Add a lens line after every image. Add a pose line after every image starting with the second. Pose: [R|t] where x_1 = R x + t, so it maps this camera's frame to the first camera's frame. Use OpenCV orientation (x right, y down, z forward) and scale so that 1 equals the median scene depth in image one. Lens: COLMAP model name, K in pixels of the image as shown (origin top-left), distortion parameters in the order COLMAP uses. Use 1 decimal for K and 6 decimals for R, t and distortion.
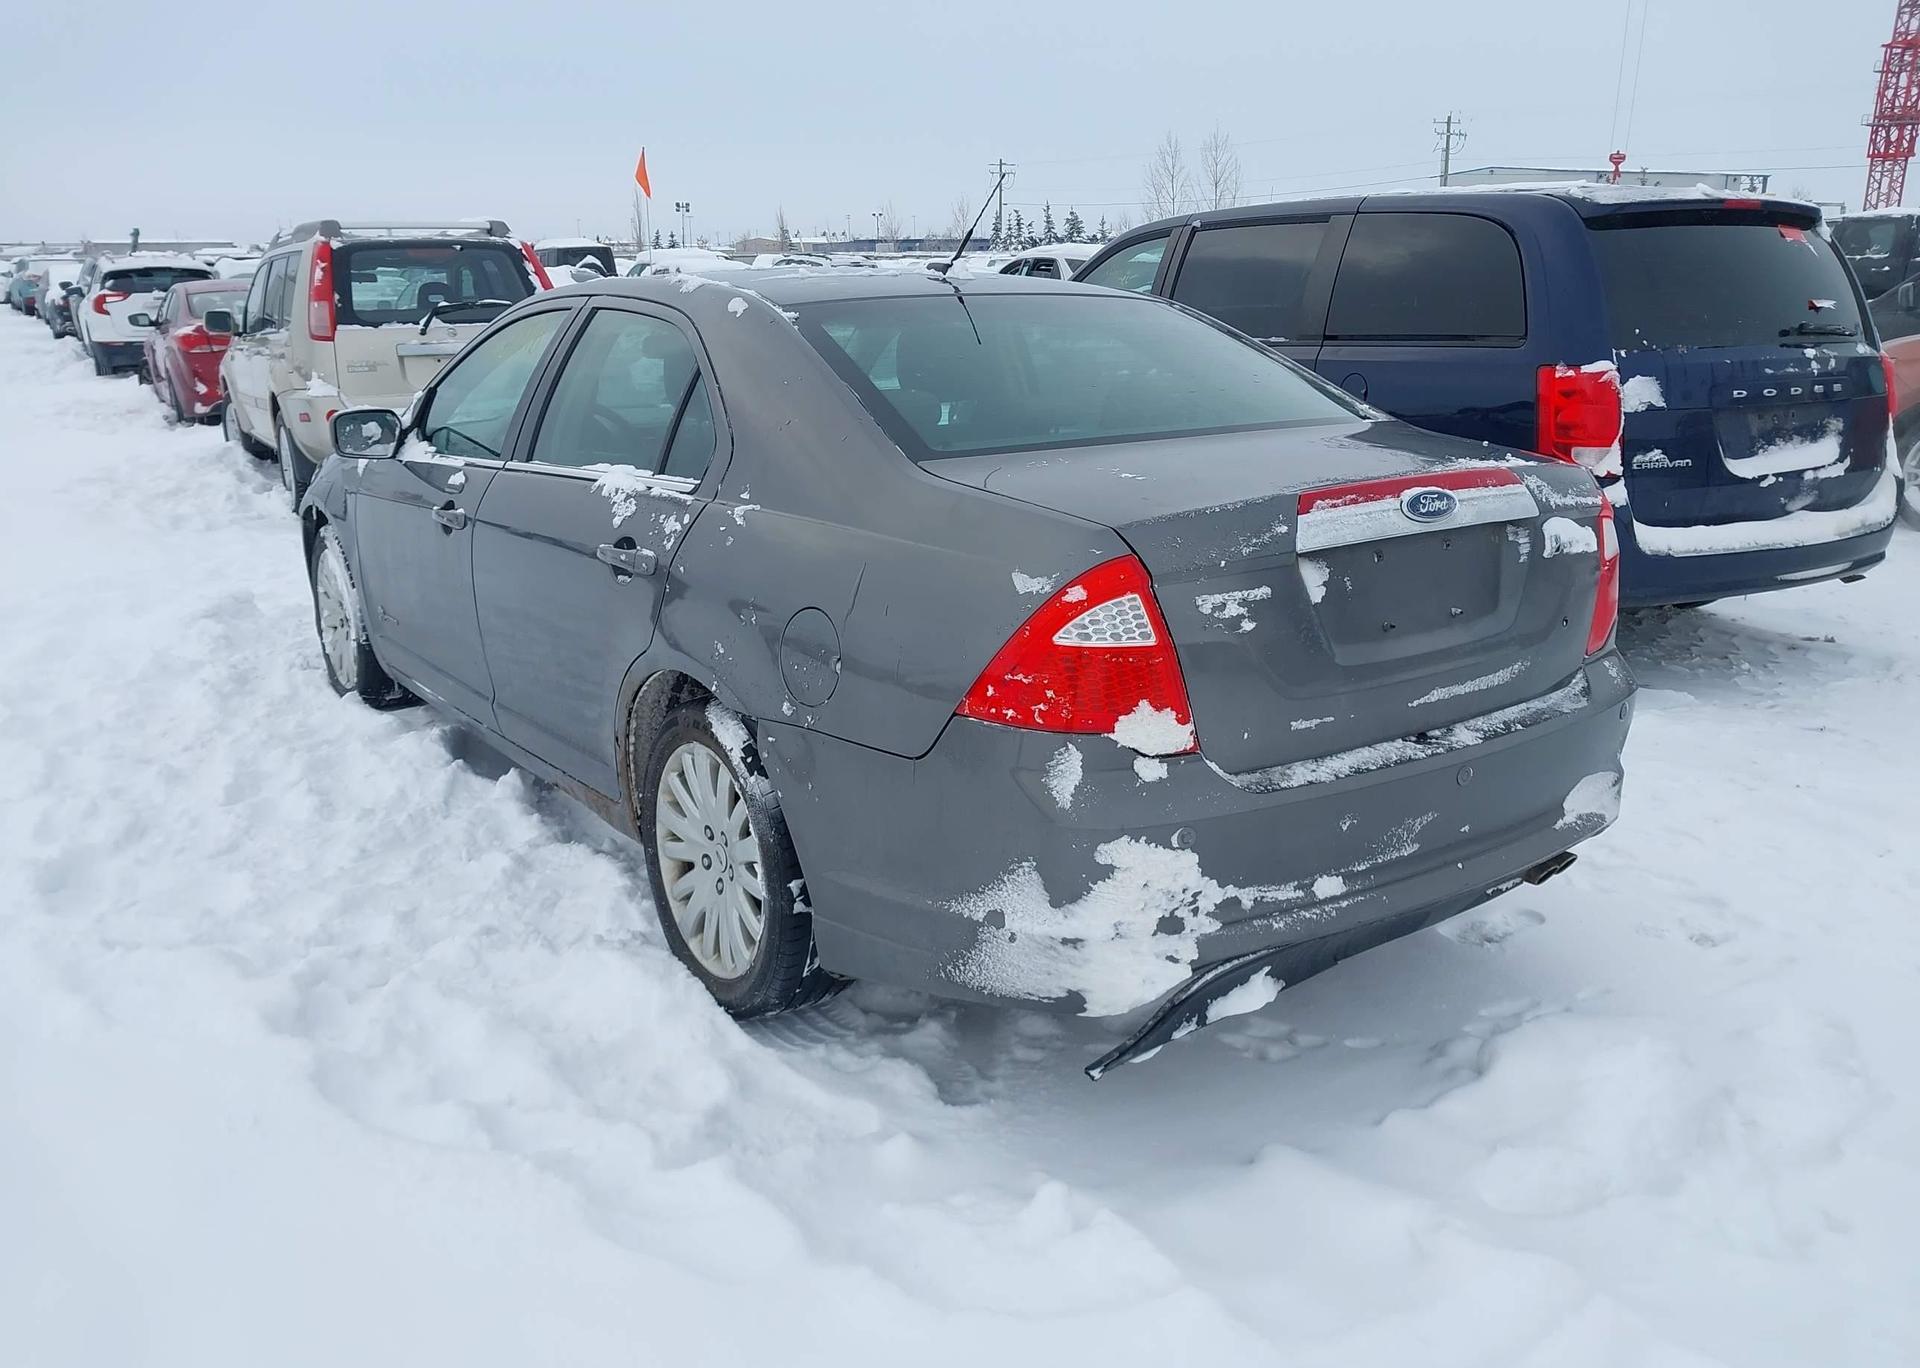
lens RADIAL K [[1507.5, 0, 968.3], [0, 1507.5, 700.2], [0, 0, 1]] dist [0.062370, -0.065169]
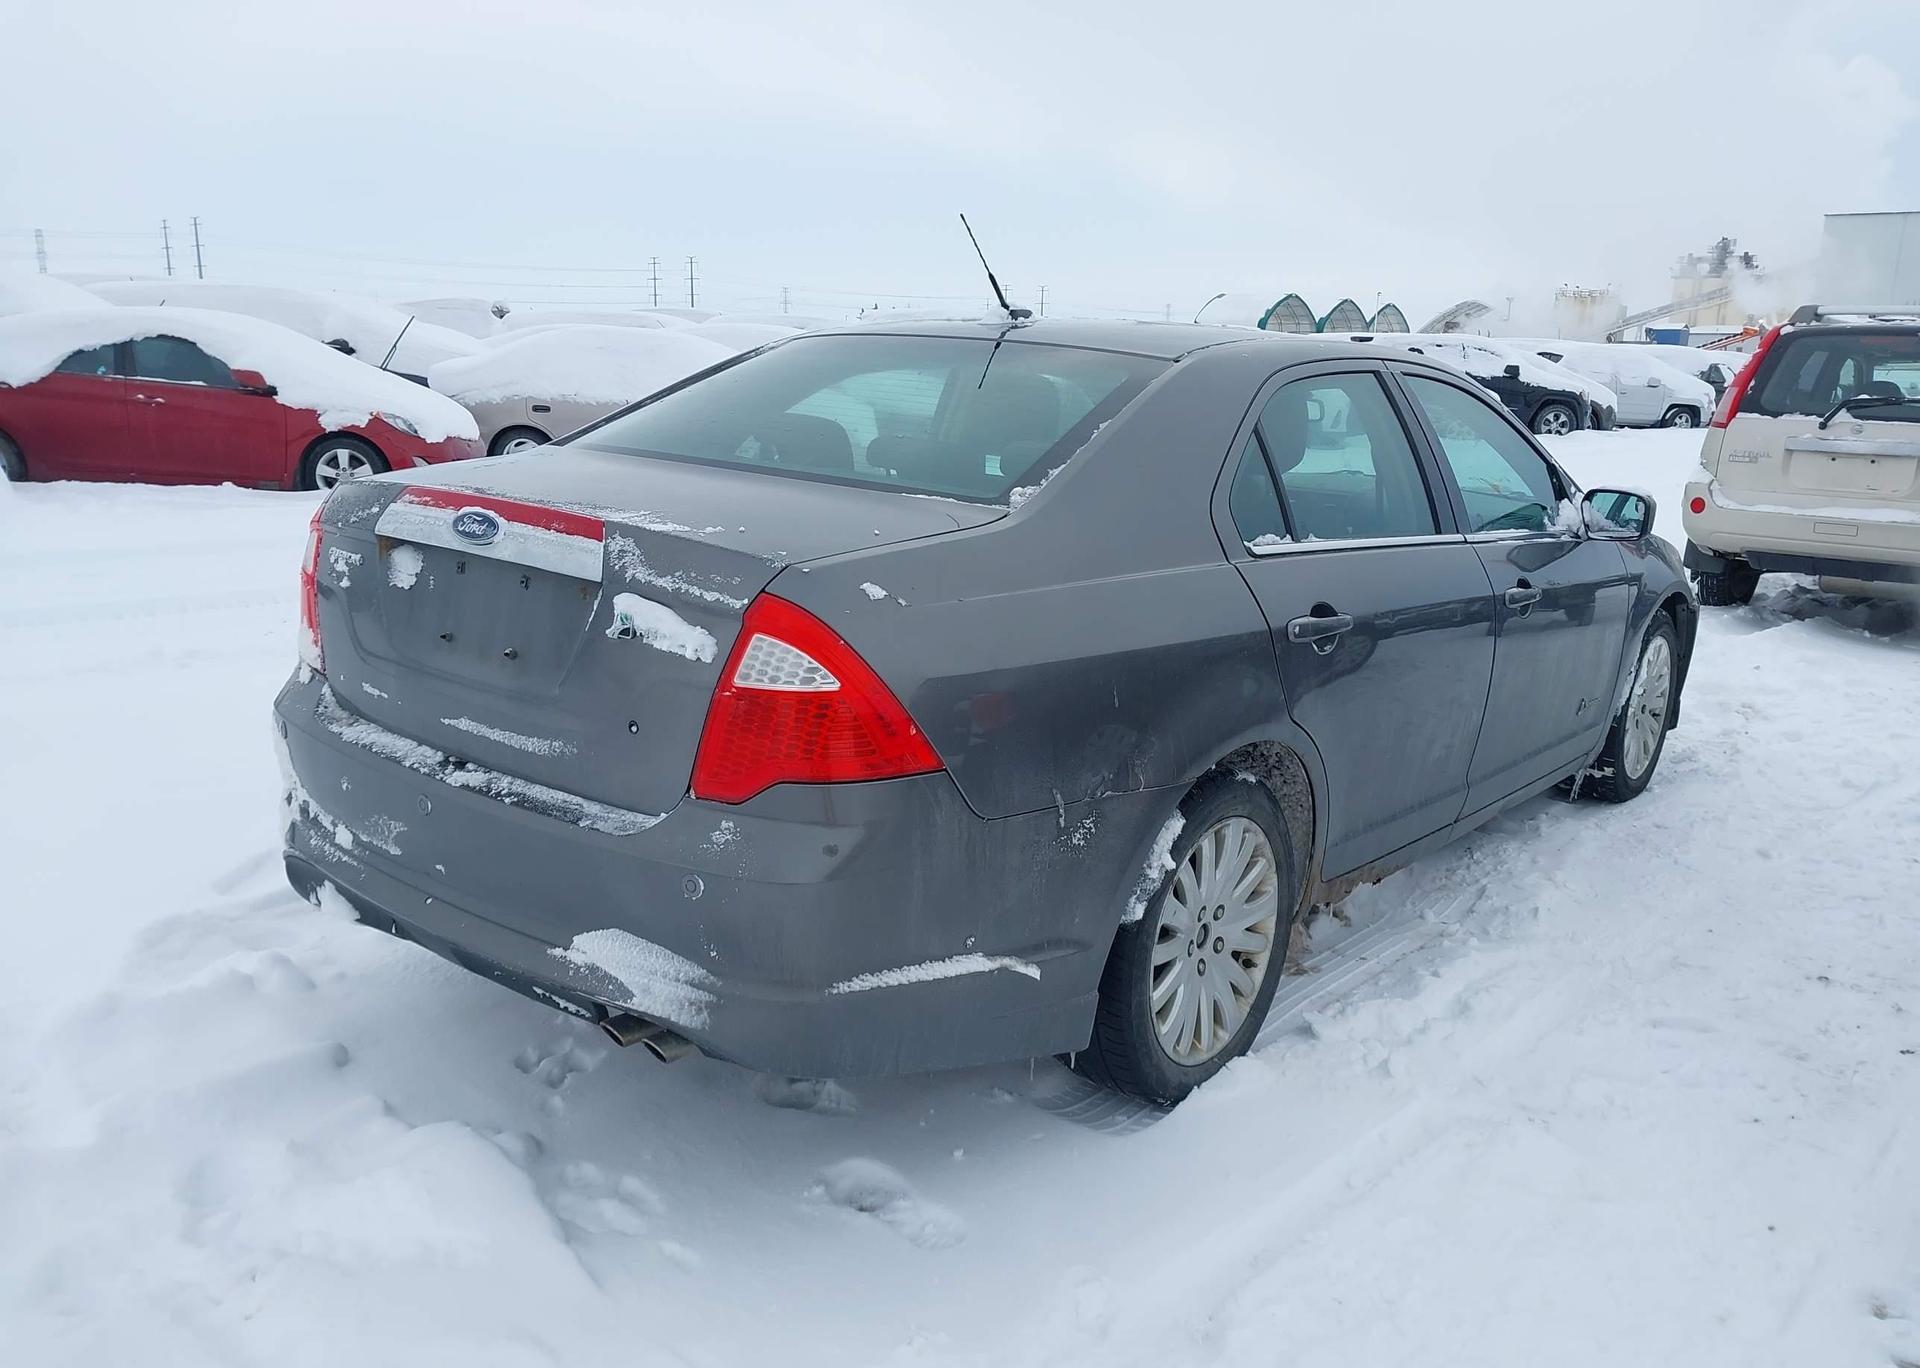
lens RADIAL K [[1507.5, 0, 990.5], [0, 1507.5, 699.3], [0, 0, 1]] dist [0.062370, -0.065169]
pose [[0.256912, 0.238403, -0.936568, 1.206922], [-0.302909, 0.940129, 0.156218, -0.251820], [0.917738, 0.243561, 0.313745, 0.934803]]
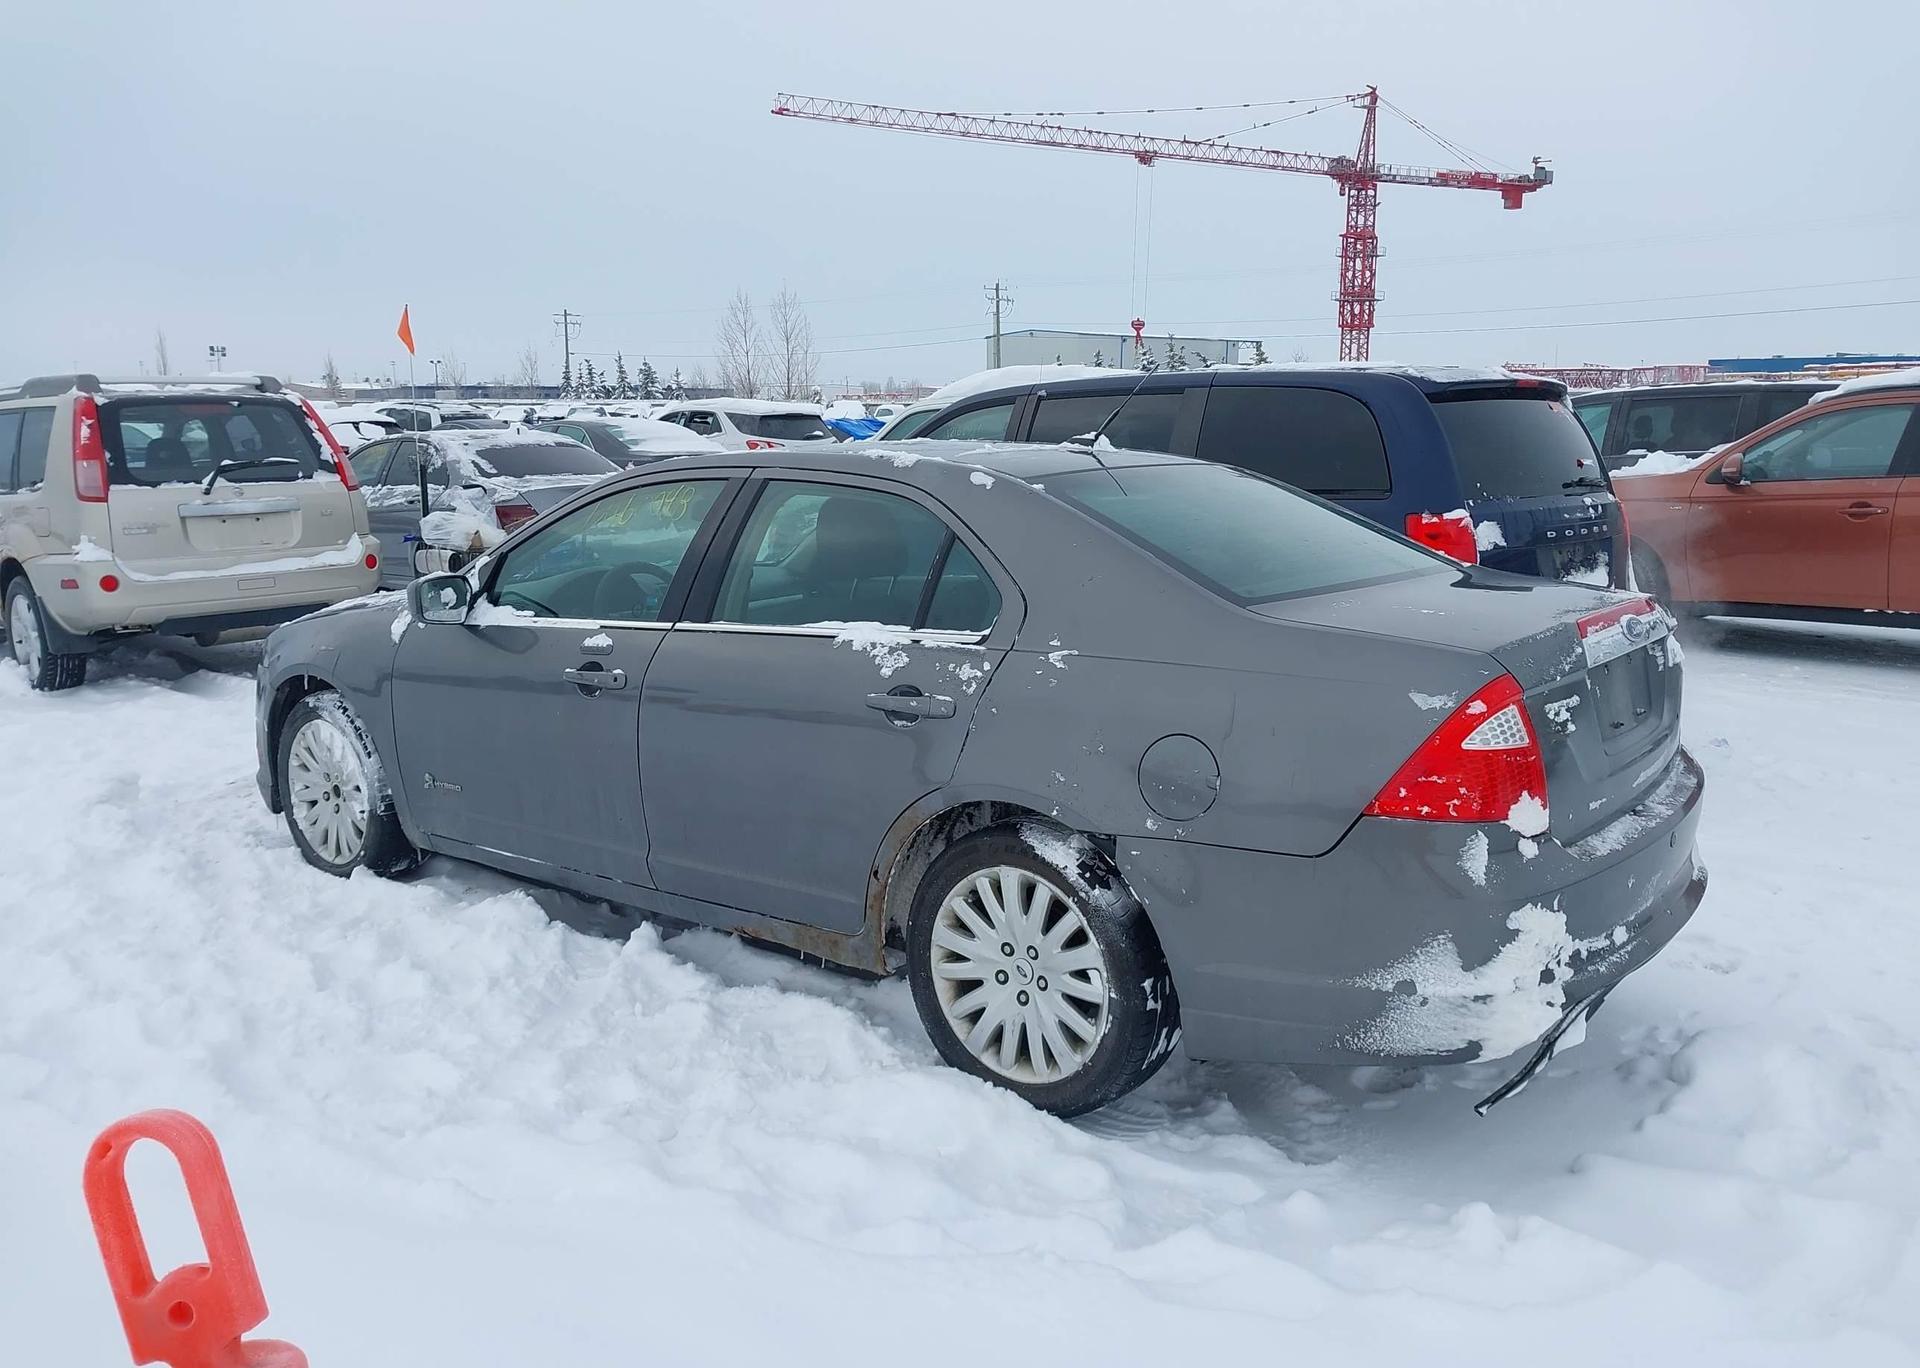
lens RADIAL K [[1507.5, 0, 965.3], [0, 1507.5, 697.8], [0, 0, 1]] dist [0.062370, -0.065169]
pose [[0.958903, -0.048658, 0.279532, -0.542900], [0.074545, 0.993780, -0.082733, -0.005985], [-0.273768, 0.100171, 0.956565, -0.056619]]
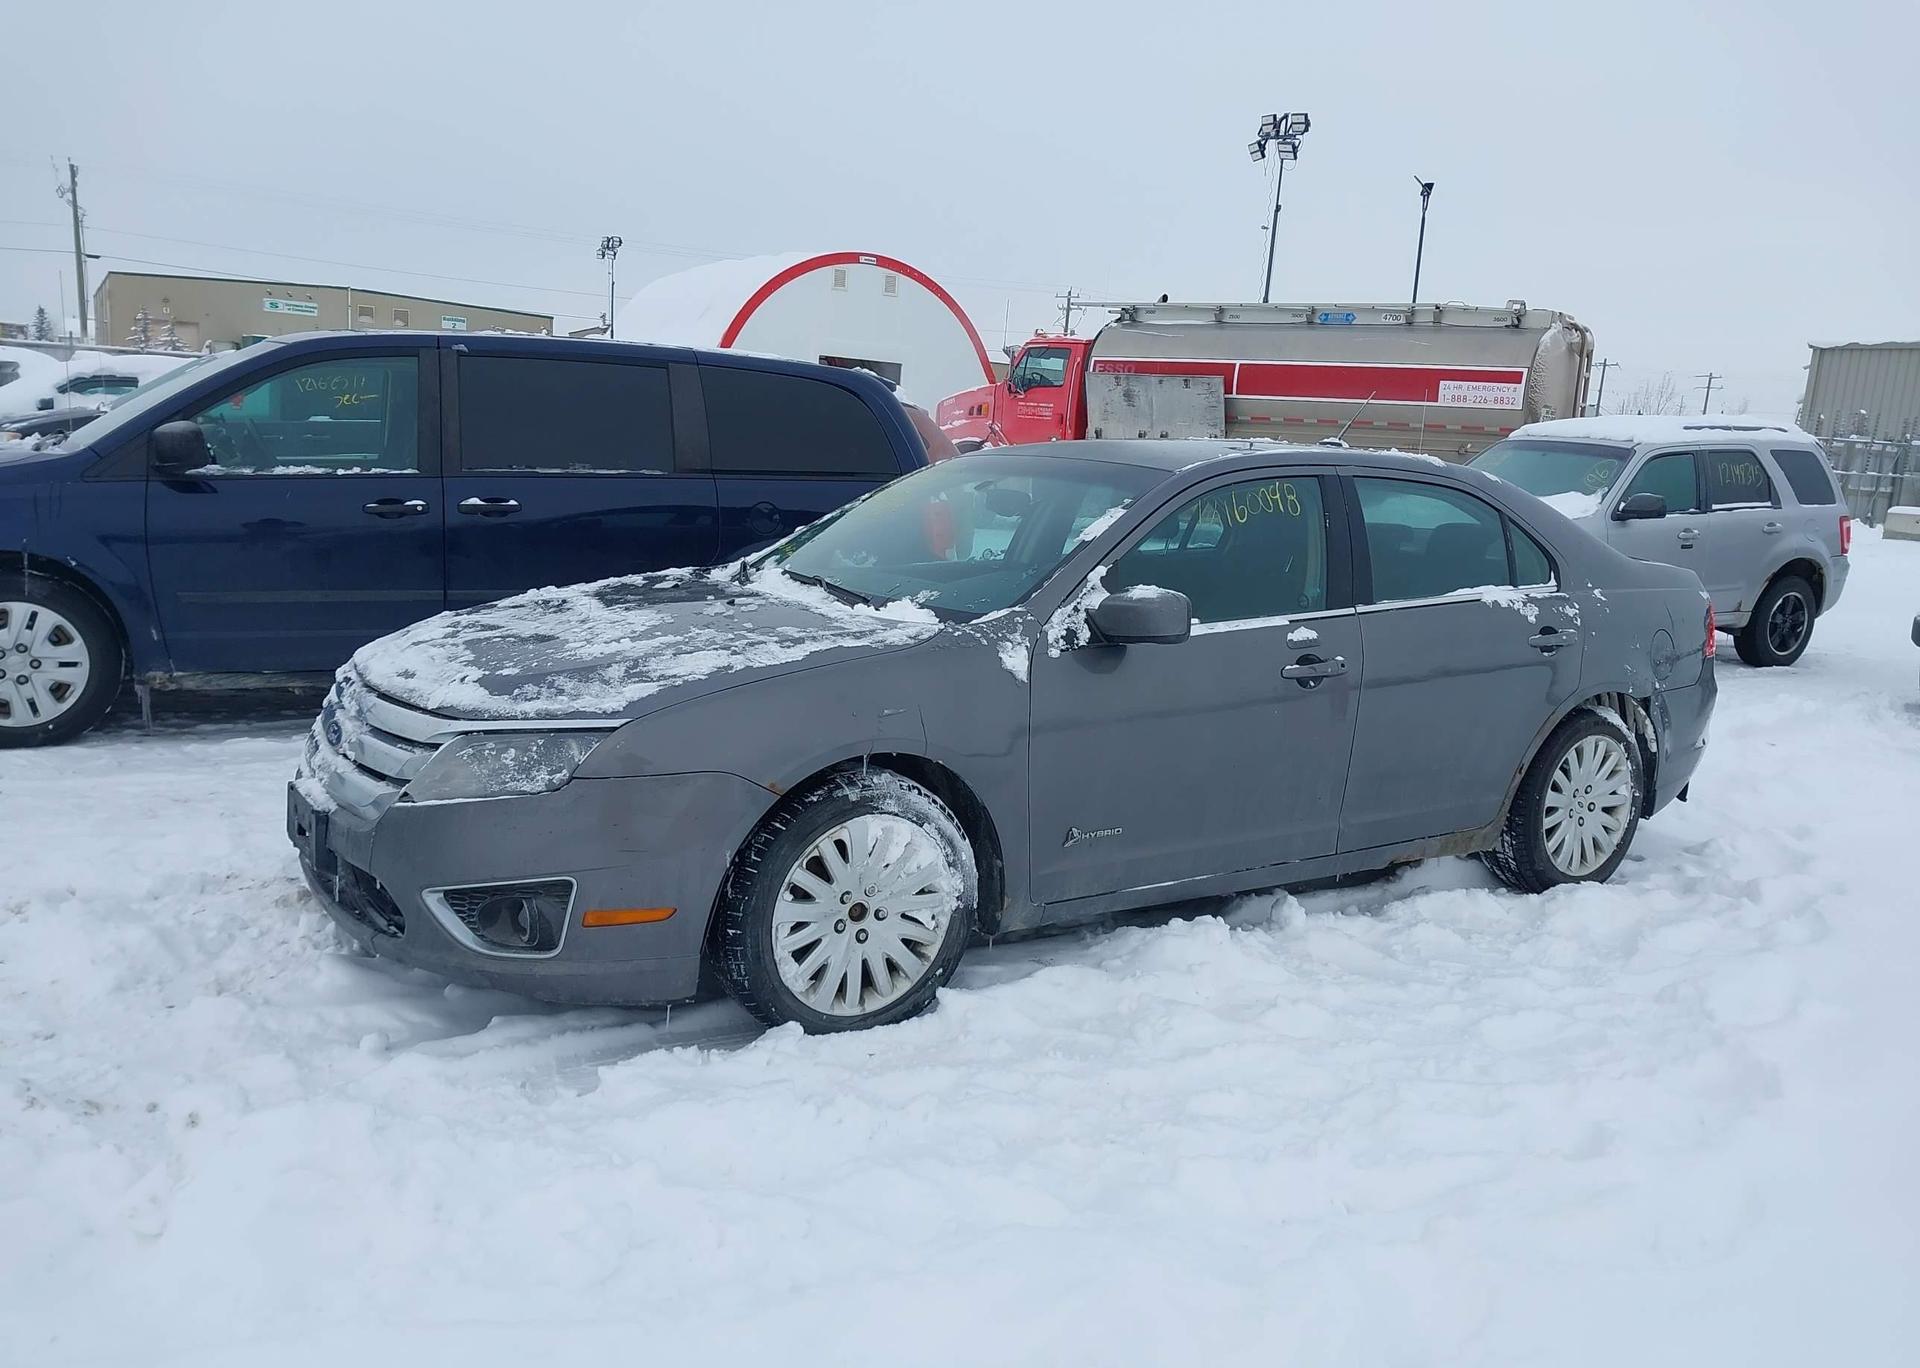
lens RADIAL K [[1507.5, 0, 984.2], [0, 1507.5, 719.6], [0, 0, 1]] dist [0.062370, -0.065169]
pose [[0.026275, -0.181165, 0.983102, -1.959449], [0.214584, 0.961539, 0.171457, -0.447003], [-0.976352, 0.206453, 0.064139, 1.638907]]
